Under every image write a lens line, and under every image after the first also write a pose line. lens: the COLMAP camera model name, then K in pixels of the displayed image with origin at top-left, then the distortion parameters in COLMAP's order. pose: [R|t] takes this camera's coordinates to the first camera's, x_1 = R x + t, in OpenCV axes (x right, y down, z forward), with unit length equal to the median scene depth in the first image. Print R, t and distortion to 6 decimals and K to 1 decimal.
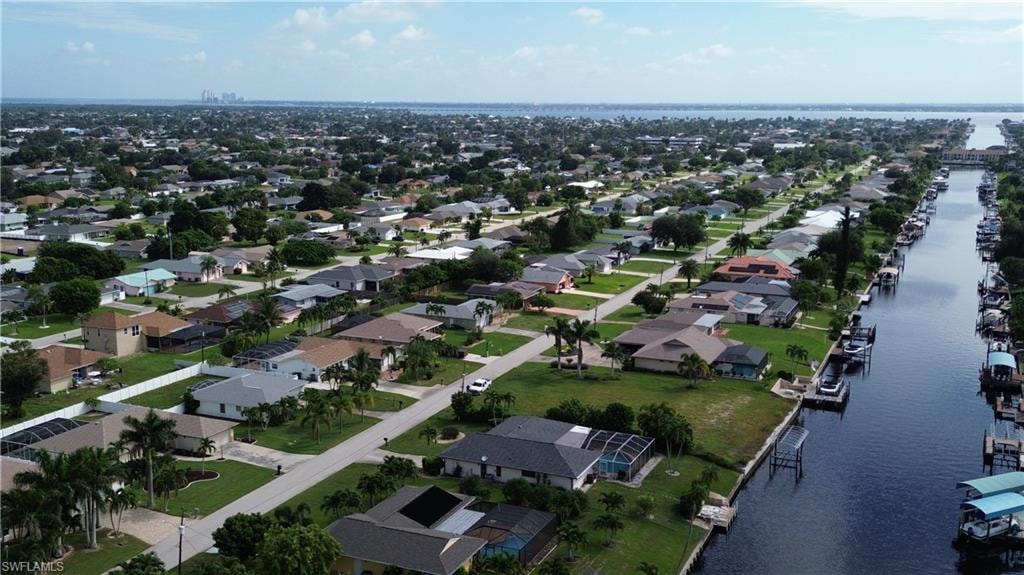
lens RADIAL K [[1073.0, 0, 512.0], [0, 1073.0, 287.5], [0, 0, 1]] dist [0.138419, -0.291795]
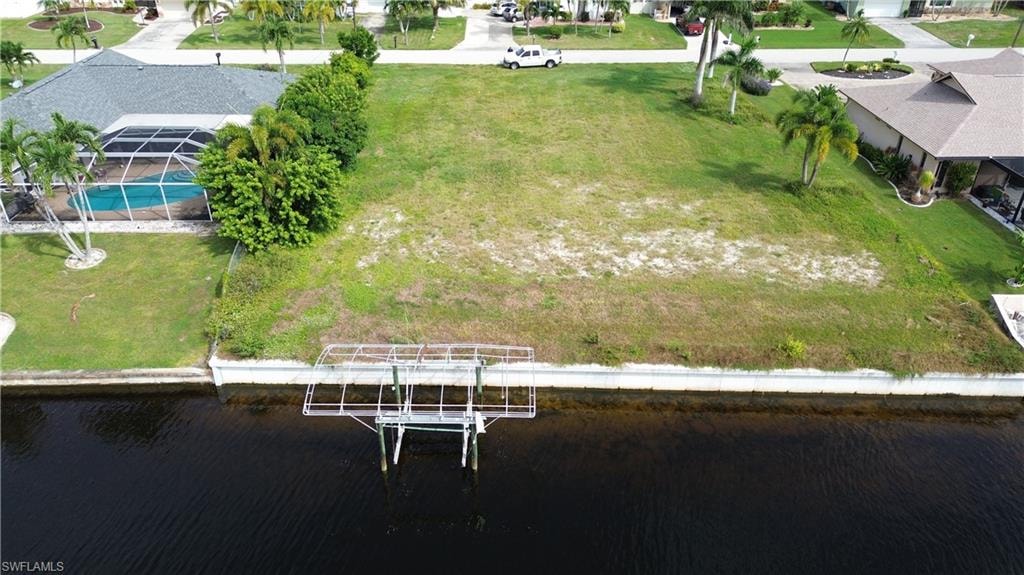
lens RADIAL K [[729.6, 0, 513.0], [0, 729.6, 284.3], [0, 0, 1]] dist [0.073377, -0.074794]
pose [[0.386793, 0.459829, -0.799343, 0.203185], [-0.159047, 0.887085, 0.433342, 0.017379], [0.908348, -0.040480, 0.416252, 0.481094]]
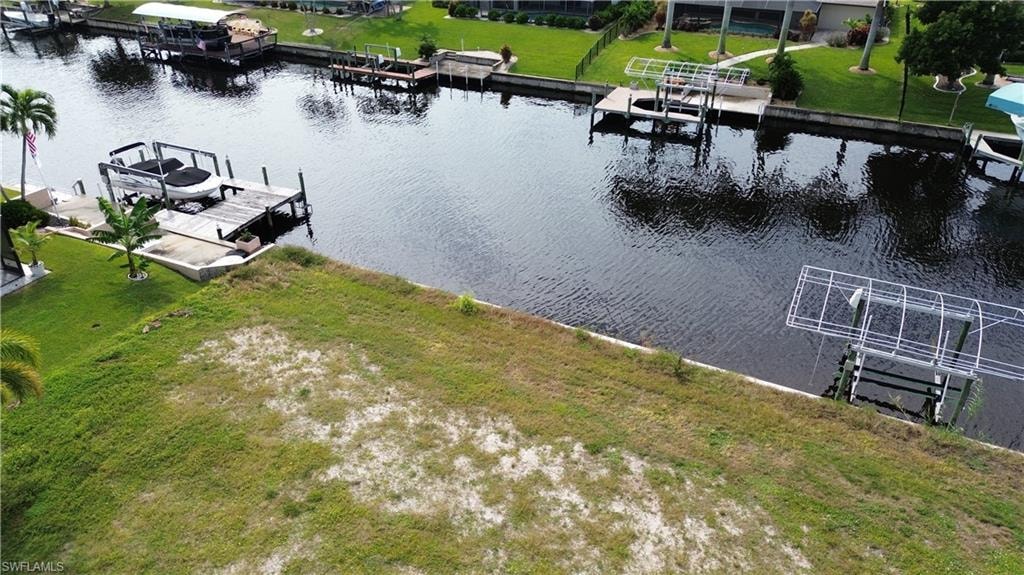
lens RADIAL K [[729.6, 0, 513.0], [0, 729.6, 284.3], [0, 0, 1]] dist [0.073377, -0.074794]
pose [[0.047473, -0.525019, 0.849766, 0.059066], [0.169920, 0.842570, 0.511080, 0.015935], [-0.984314, 0.120130, 0.129210, 0.543390]]
